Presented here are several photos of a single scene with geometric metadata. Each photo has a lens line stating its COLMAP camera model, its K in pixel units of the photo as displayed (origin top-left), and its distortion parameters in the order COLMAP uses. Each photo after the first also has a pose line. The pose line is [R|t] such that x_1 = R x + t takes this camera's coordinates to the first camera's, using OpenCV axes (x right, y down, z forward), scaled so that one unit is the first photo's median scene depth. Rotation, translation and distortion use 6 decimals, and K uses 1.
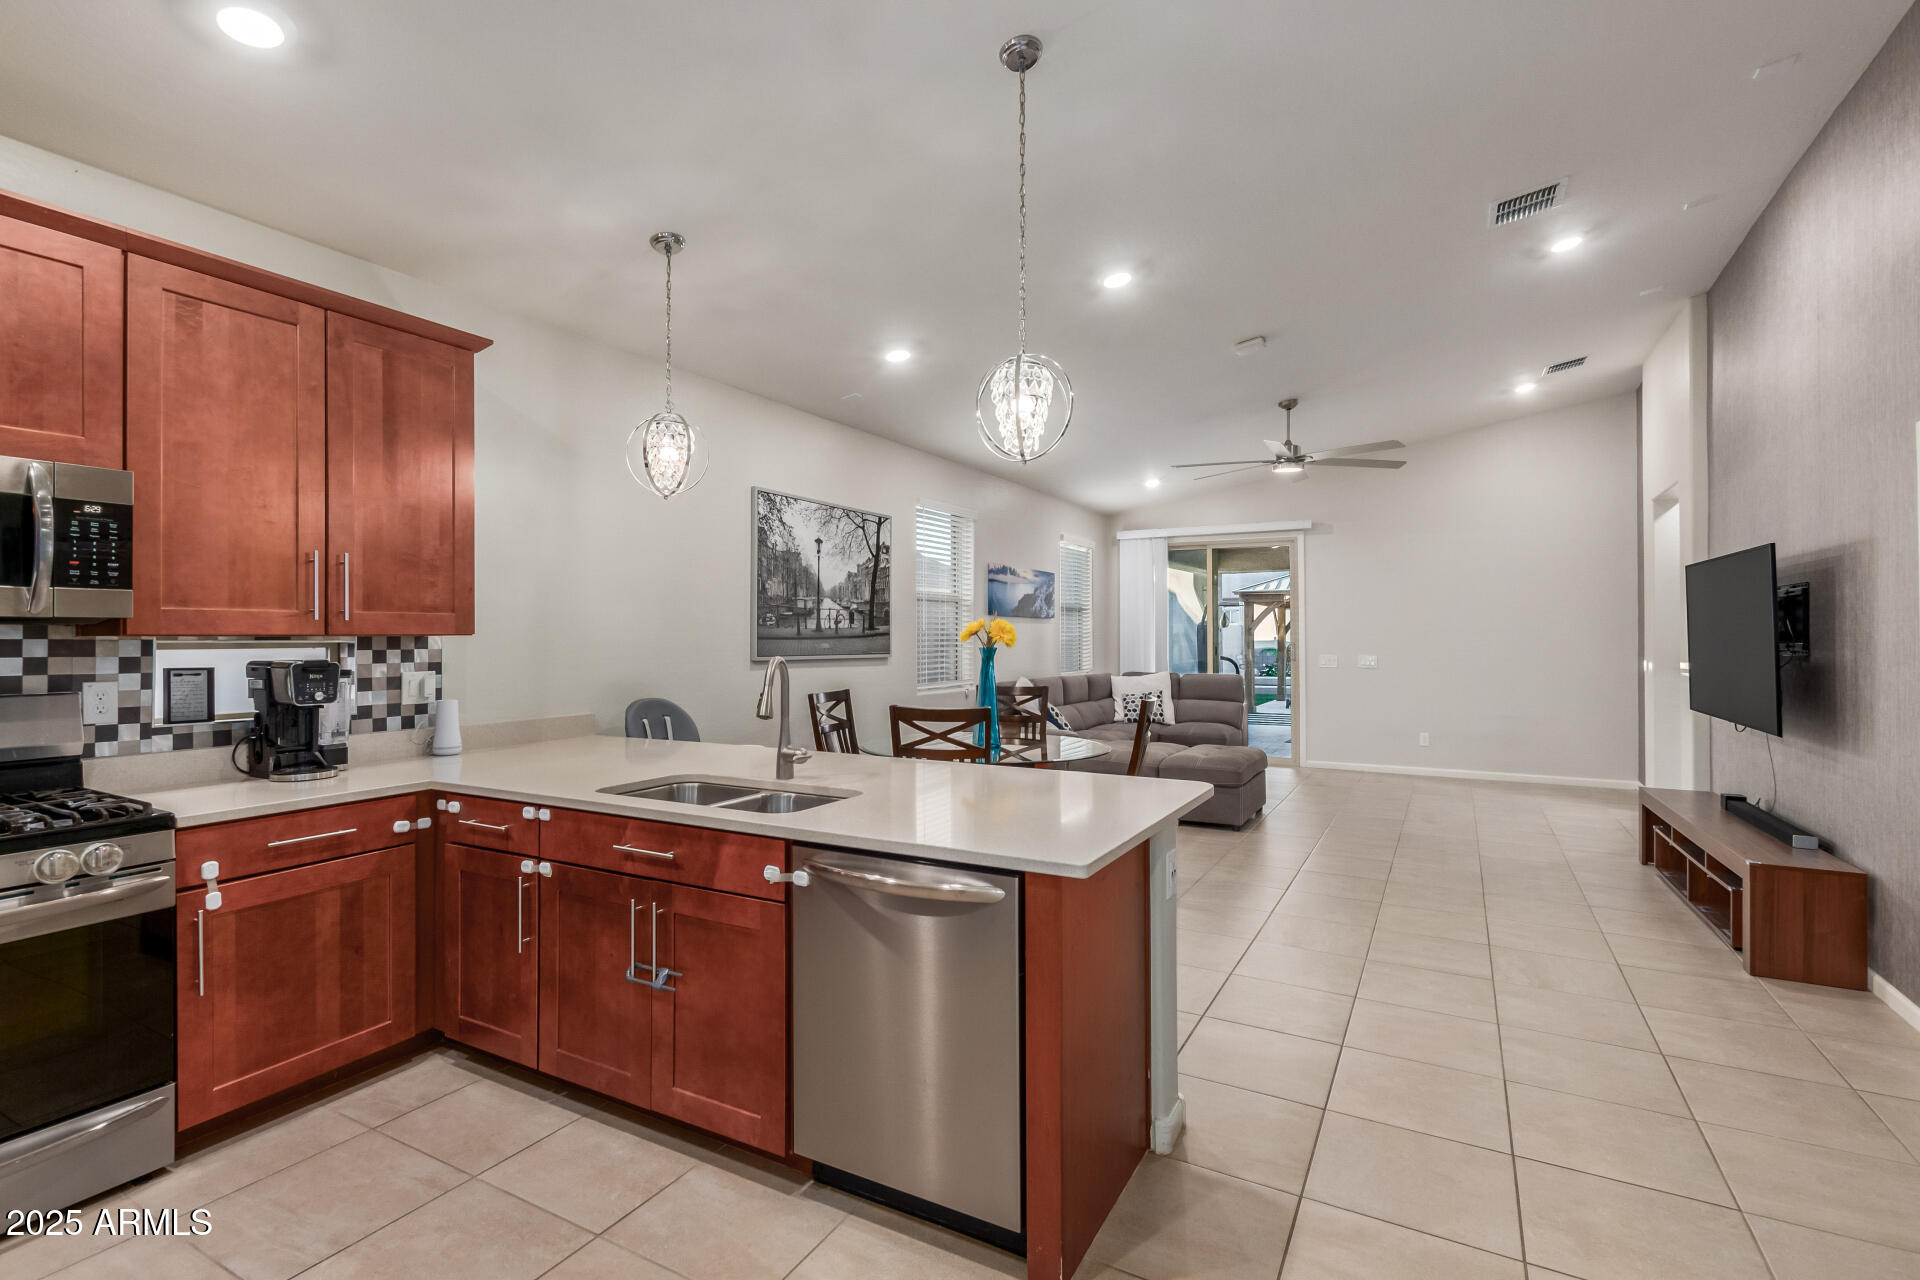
lens RADIAL K [[880.6, 0, 946.6], [0, 880.6, 628.2], [0, 0, 1]] dist [0.008907, -0.000321]
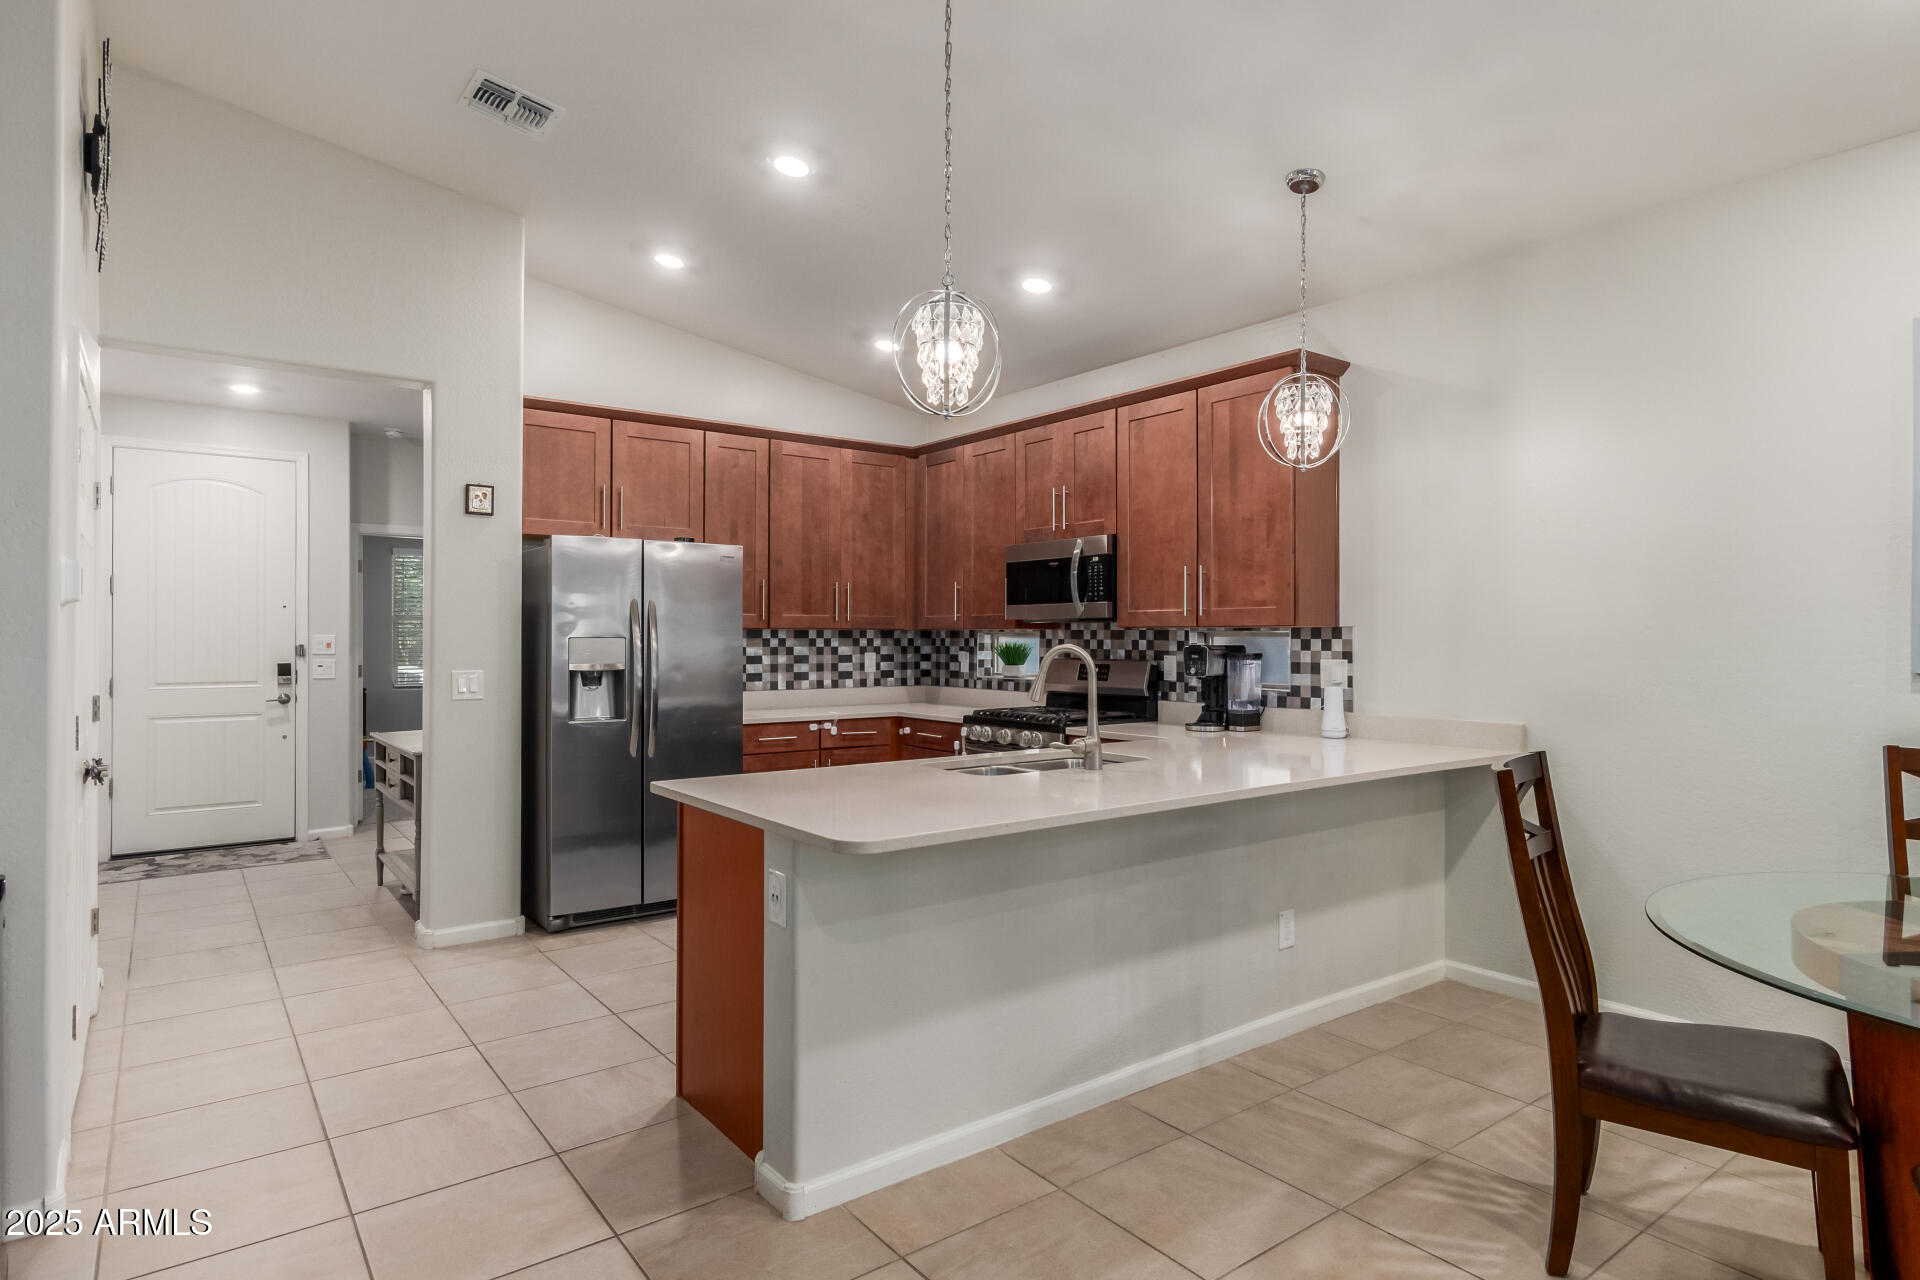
lens RADIAL K [[1031.0, 0, 953.4], [0, 1031.0, 628.5], [0, 0, 1]] dist [0.003042, 0.001798]
pose [[-0.388568, -0.004373, -0.921410, 0.657913], [0.008939, 0.999924, -0.008516, 0.015044], [0.921377, -0.011545, -0.388499, 0.916695]]
